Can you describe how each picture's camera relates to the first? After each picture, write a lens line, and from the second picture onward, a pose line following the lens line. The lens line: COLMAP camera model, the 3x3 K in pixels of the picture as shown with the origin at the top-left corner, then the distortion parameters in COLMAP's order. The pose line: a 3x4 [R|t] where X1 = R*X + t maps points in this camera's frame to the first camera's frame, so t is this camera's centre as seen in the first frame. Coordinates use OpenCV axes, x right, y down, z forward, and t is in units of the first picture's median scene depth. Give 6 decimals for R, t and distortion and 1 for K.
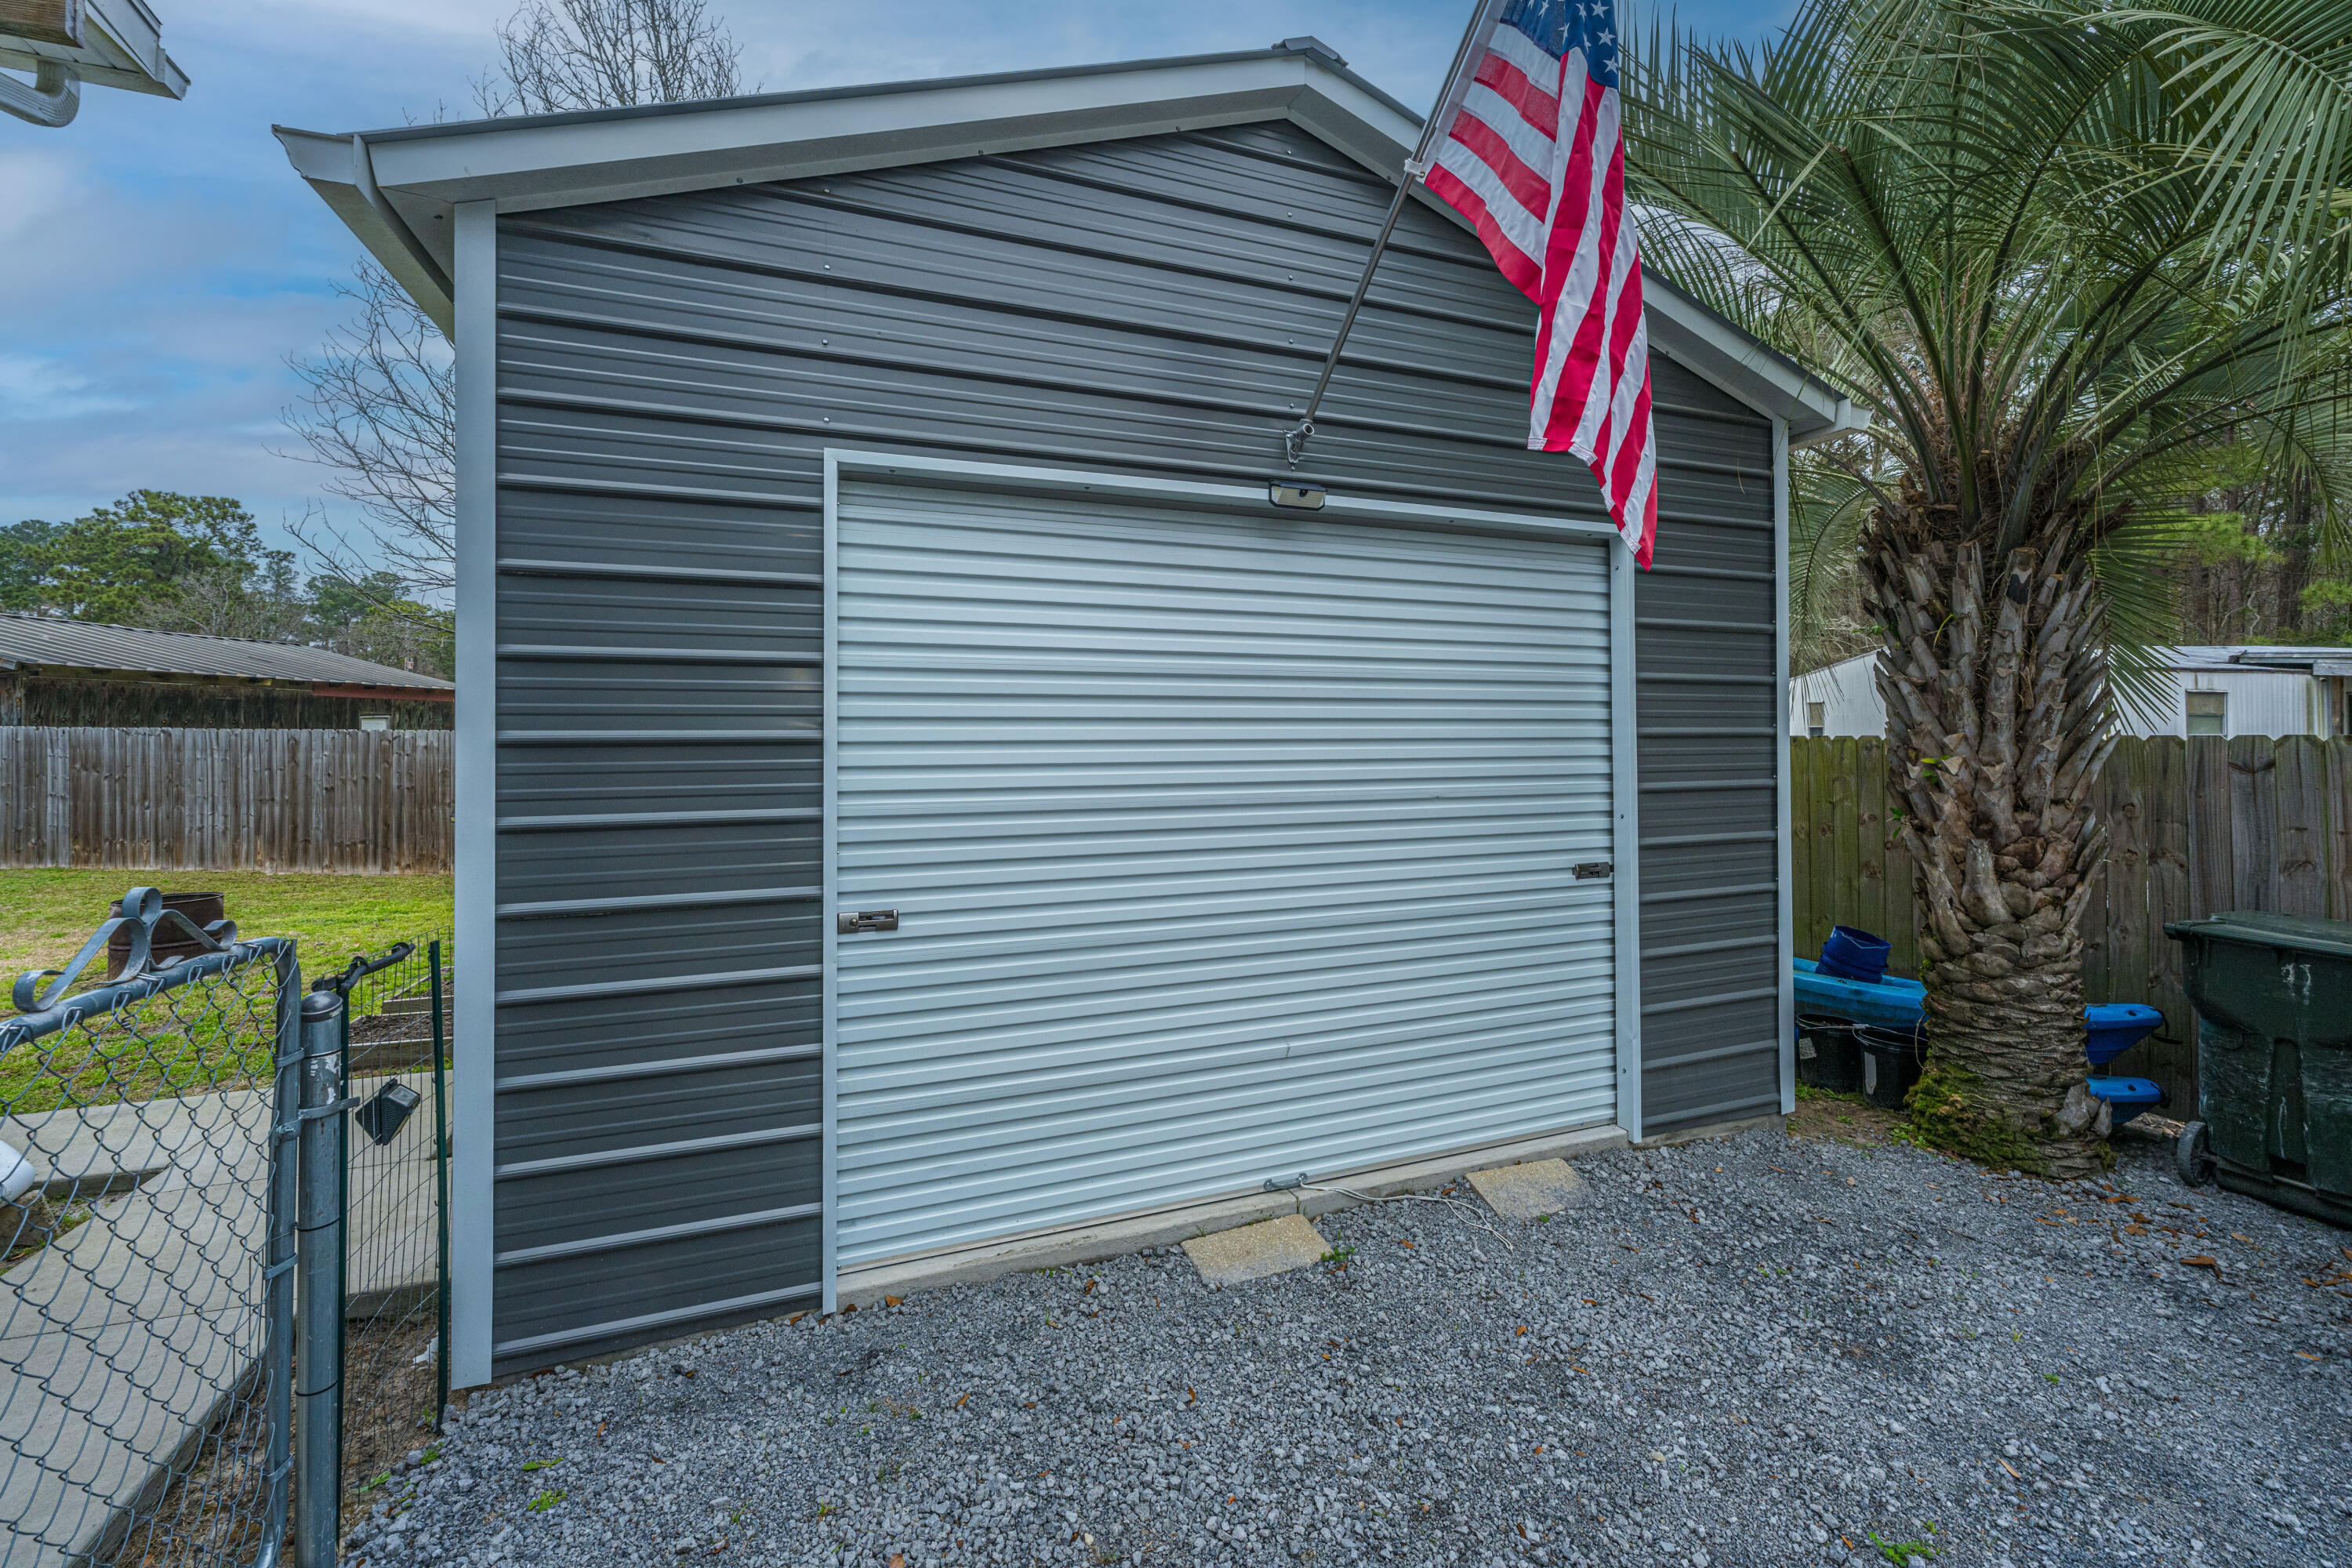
lens RADIAL K [[947.2, 0, 1216.6], [0, 947.2, 721.0], [0, 0, 1]] dist [-0.001710, -0.000202]
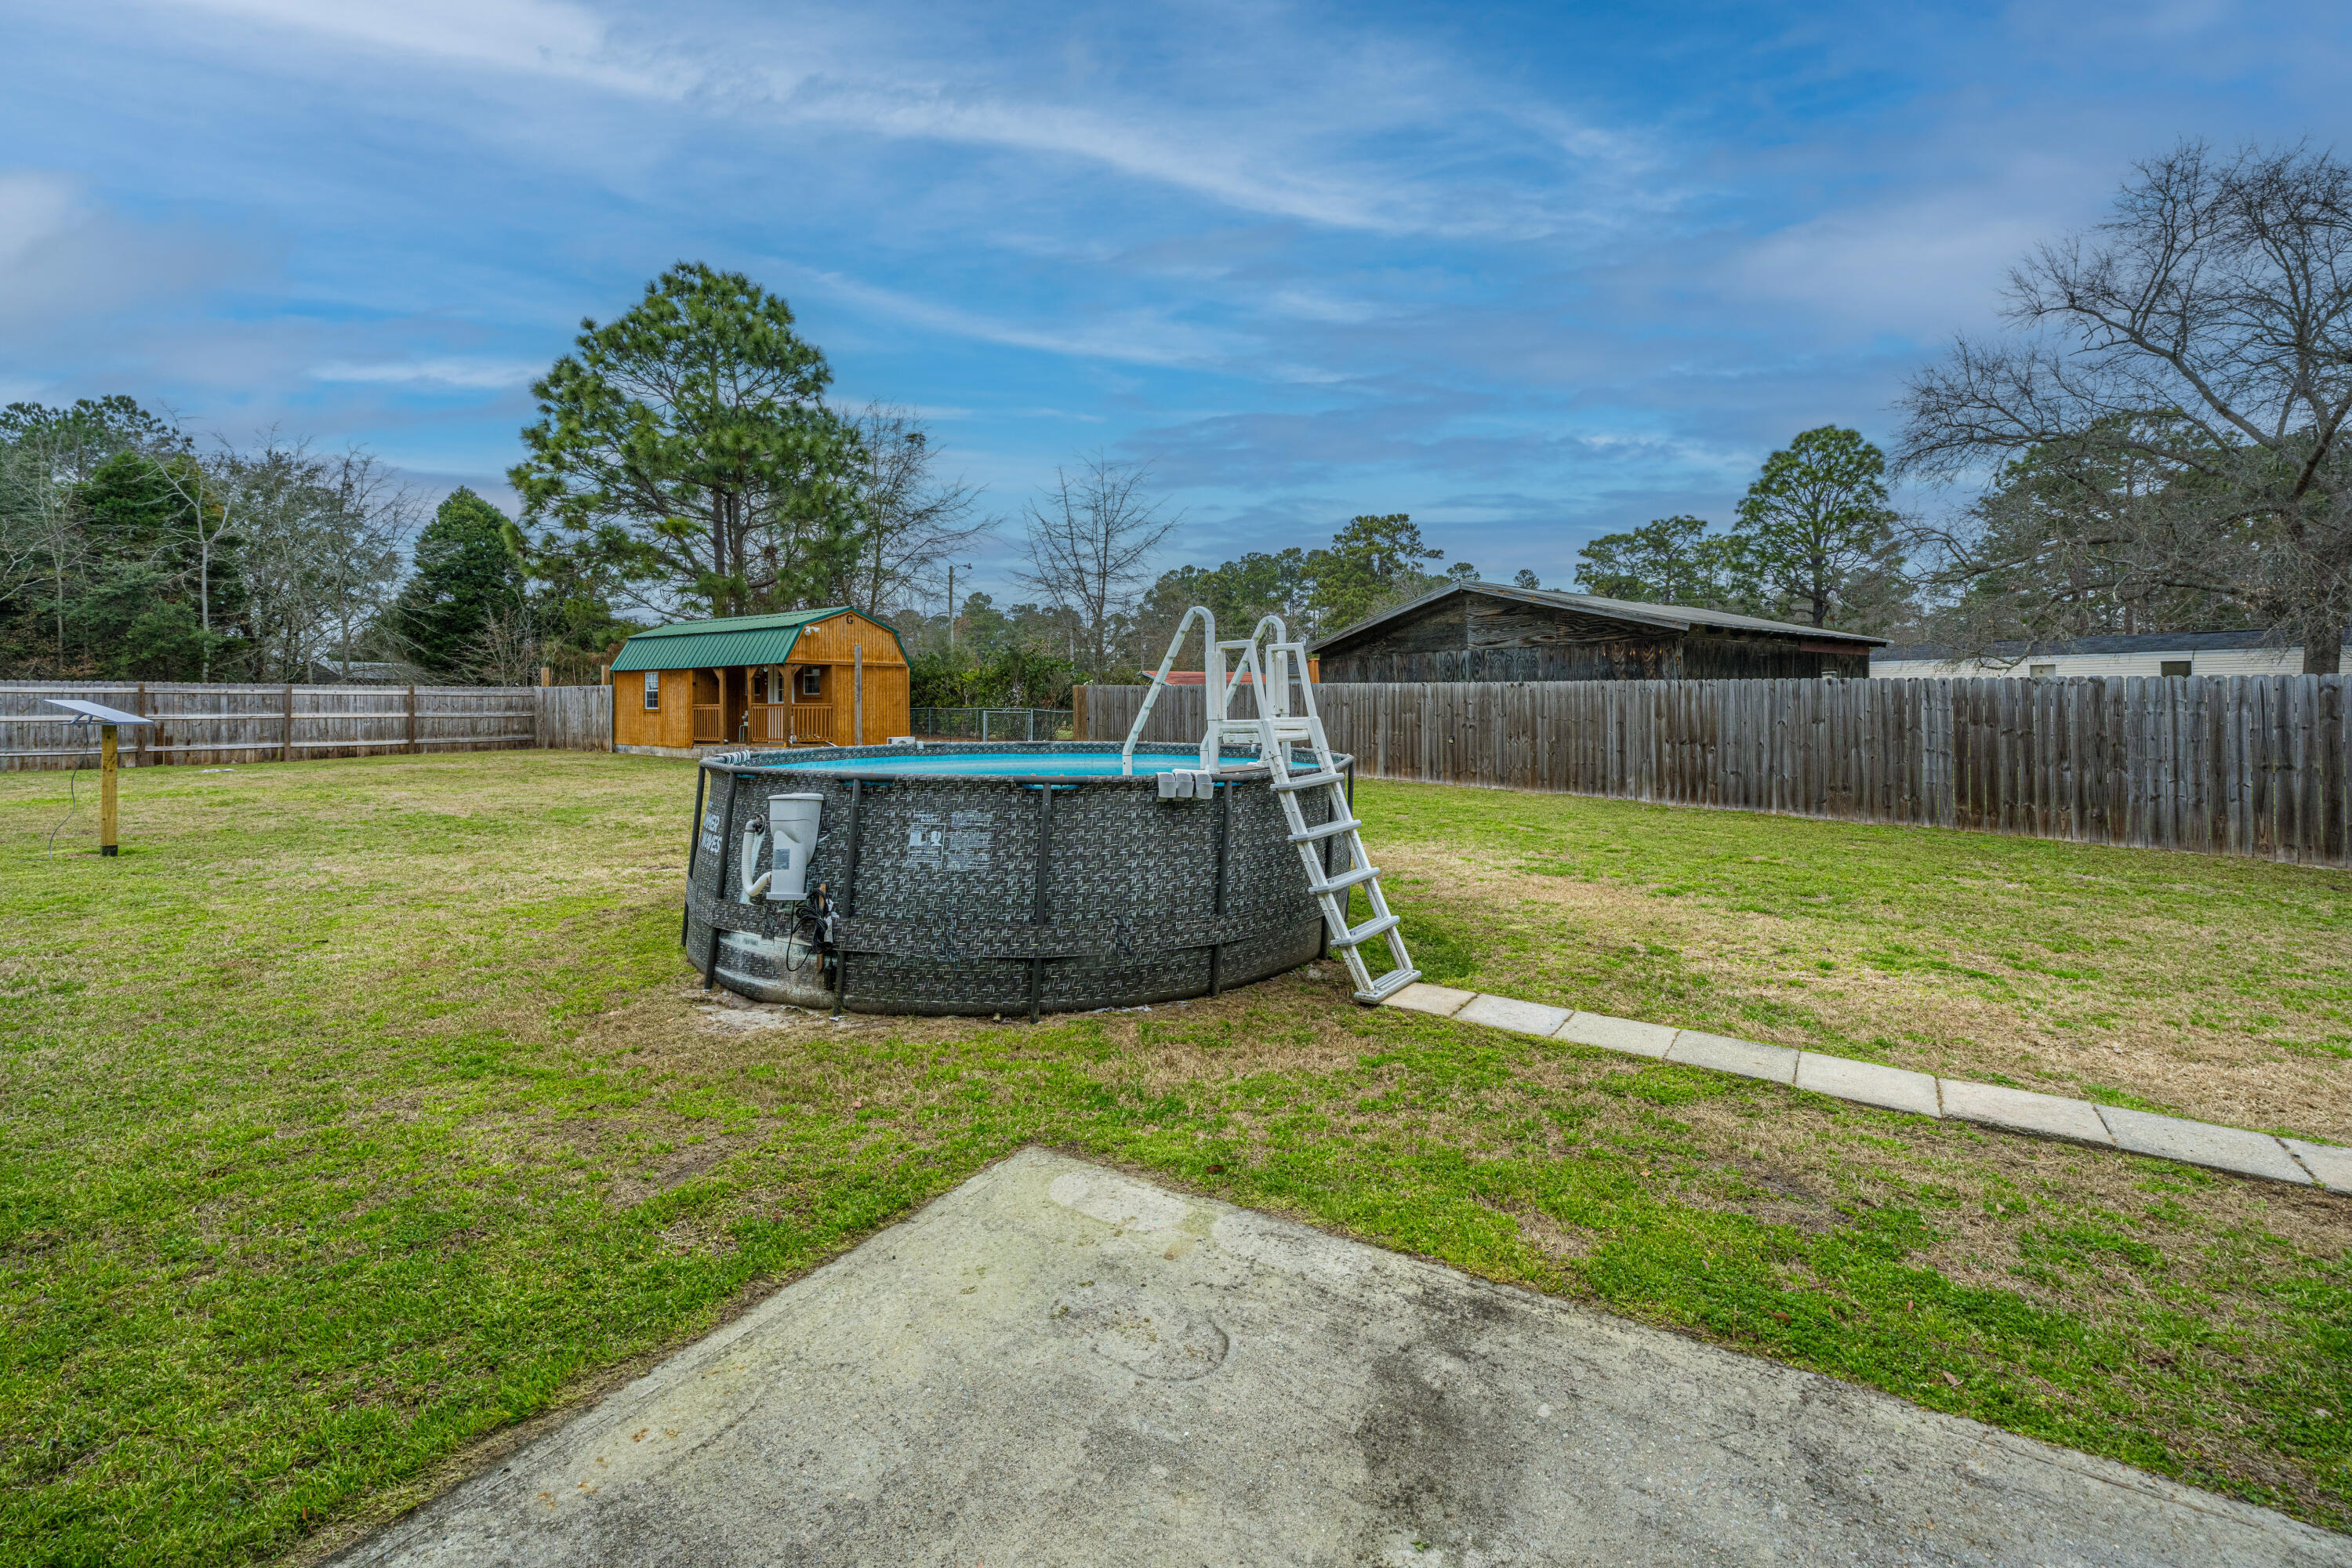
lens RADIAL K [[970.2, 0, 1187.6], [0, 970.2, 697.6], [0, 0, 1]] dist [-0.000563, 0.000734]
pose [[0.603272, -0.004004, -0.797526, -0.909777], [0.014711, 0.999873, 0.006108, 0.009181], [0.797400, -0.015417, 0.603254, -0.169947]]
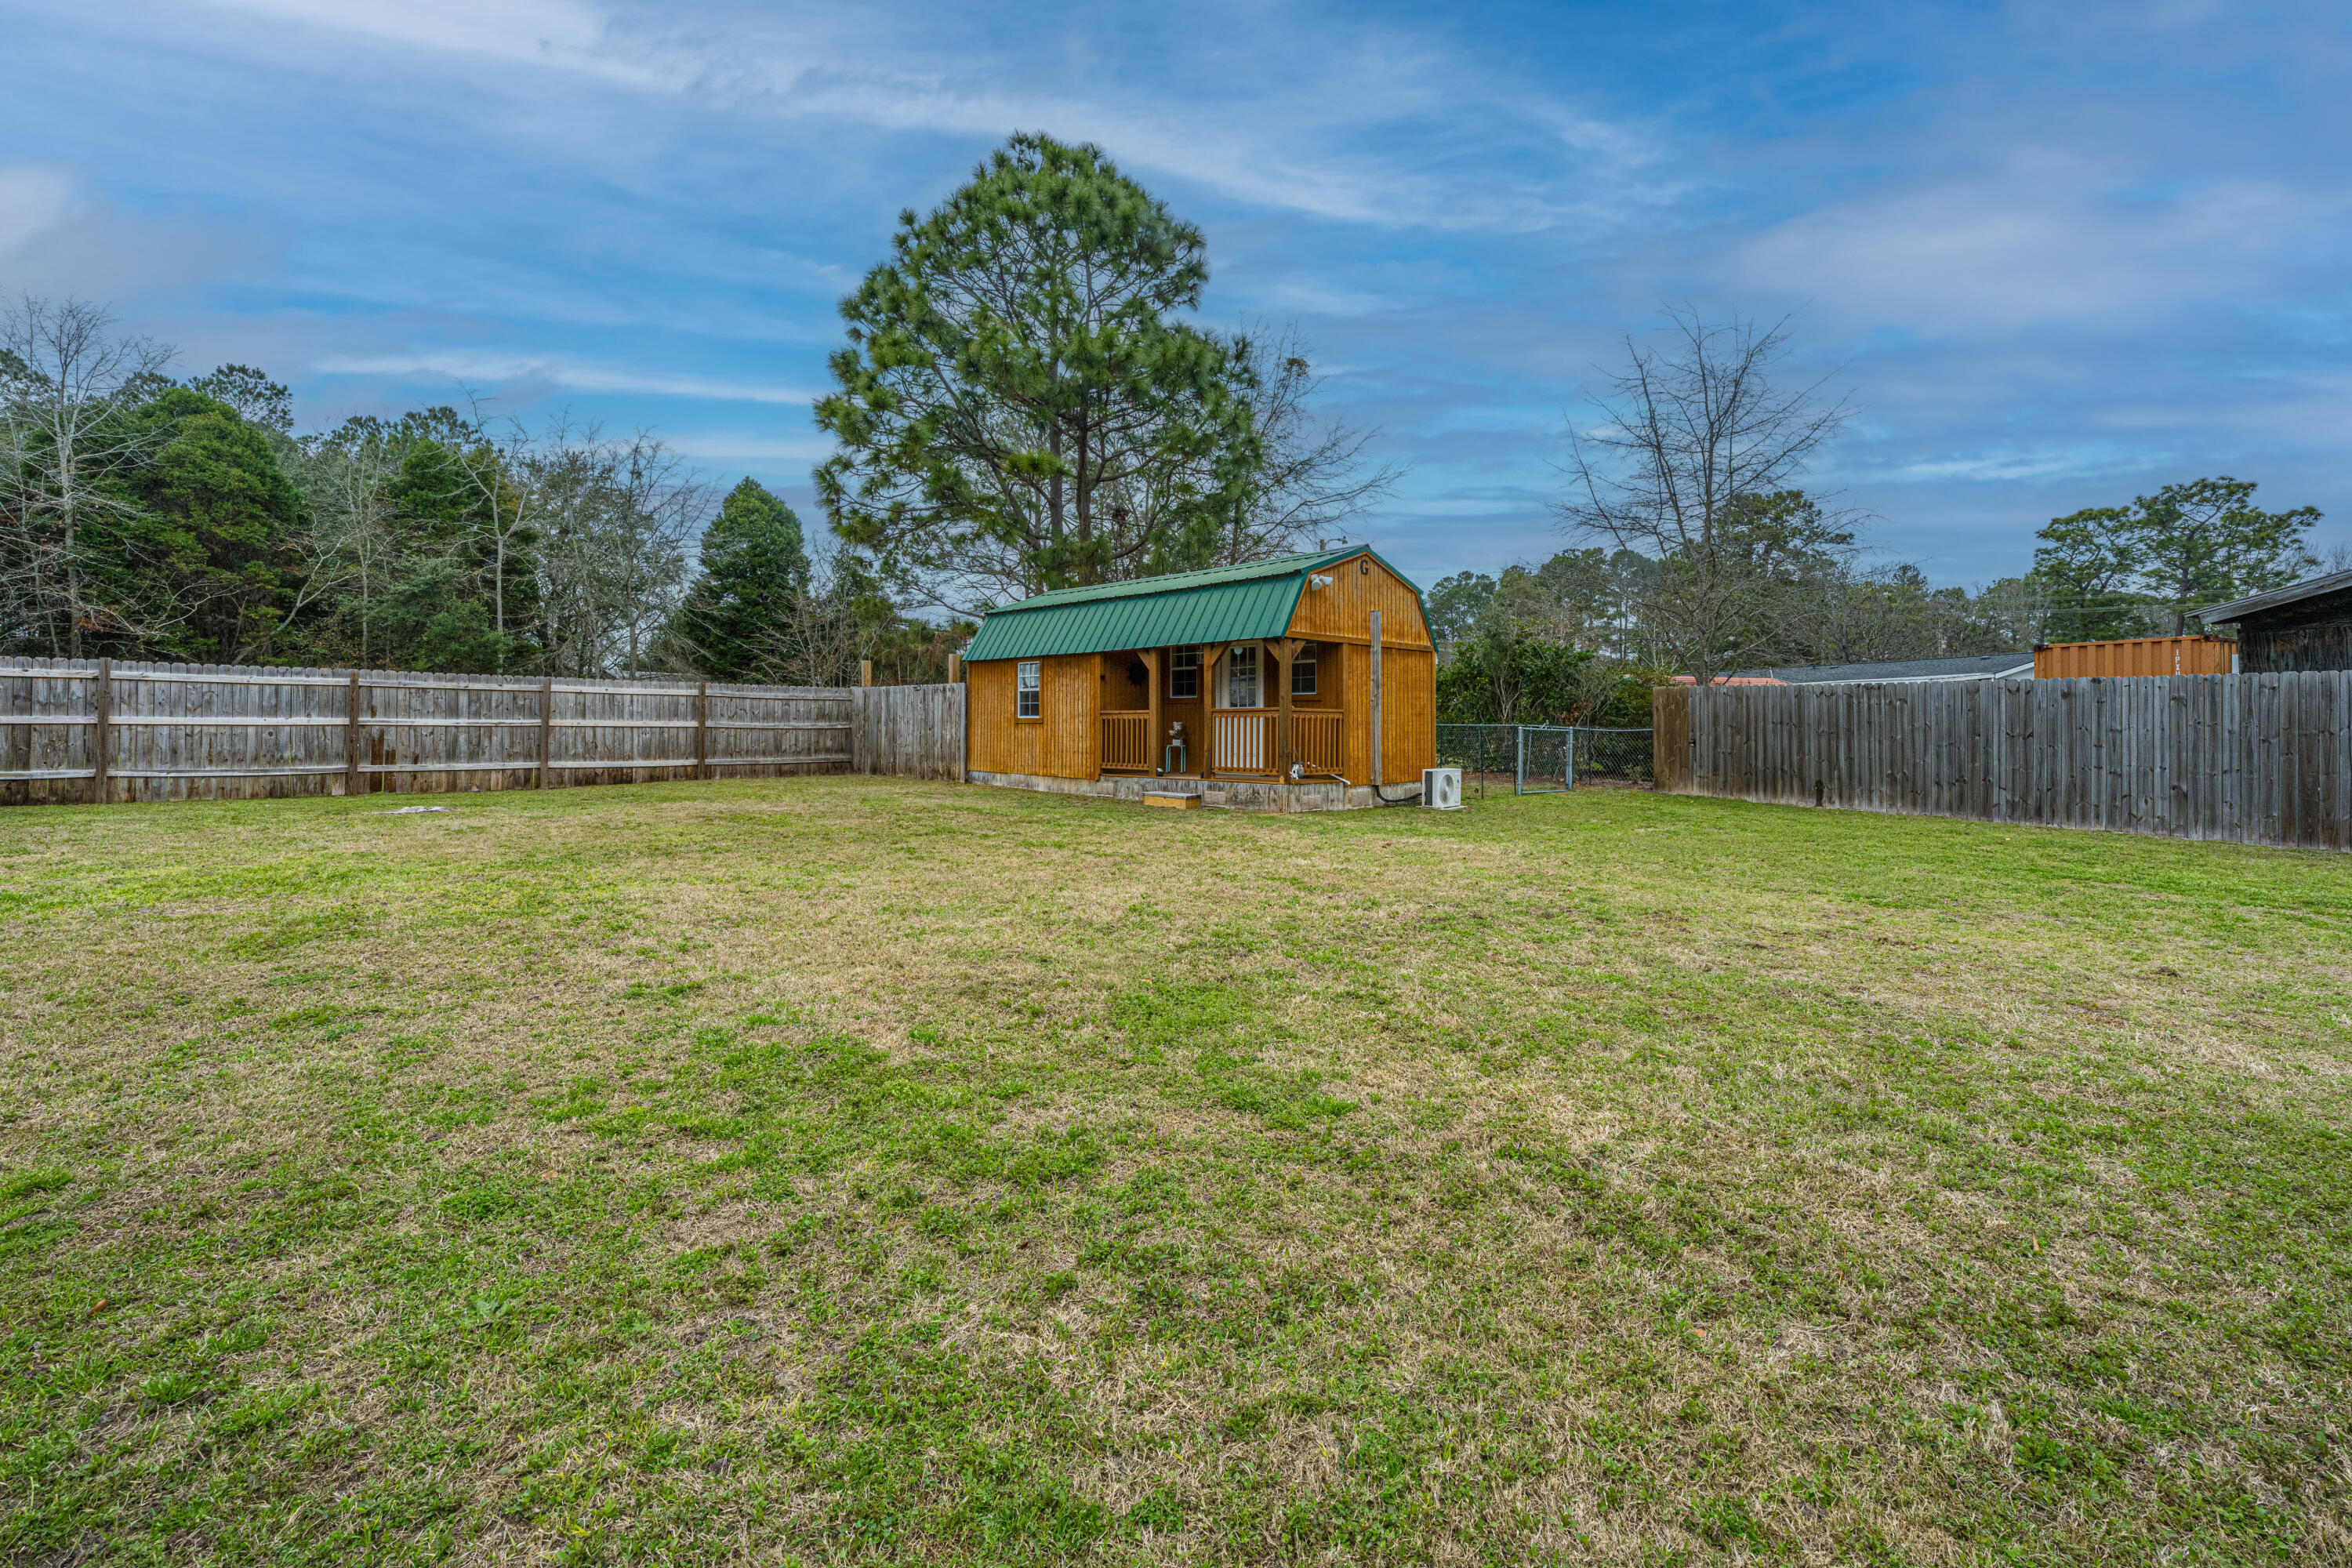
lens RADIAL K [[1003.0, 0, 1220.0], [0, 1003.0, 712.8], [0, 0, 1]] dist [-0.002858, 0.000169]
pose [[0.441827, -0.006259, -0.897078, -1.855050], [0.007138, 0.999969, -0.003461, 0.027917], [0.897072, -0.004874, 0.441858, -0.208575]]
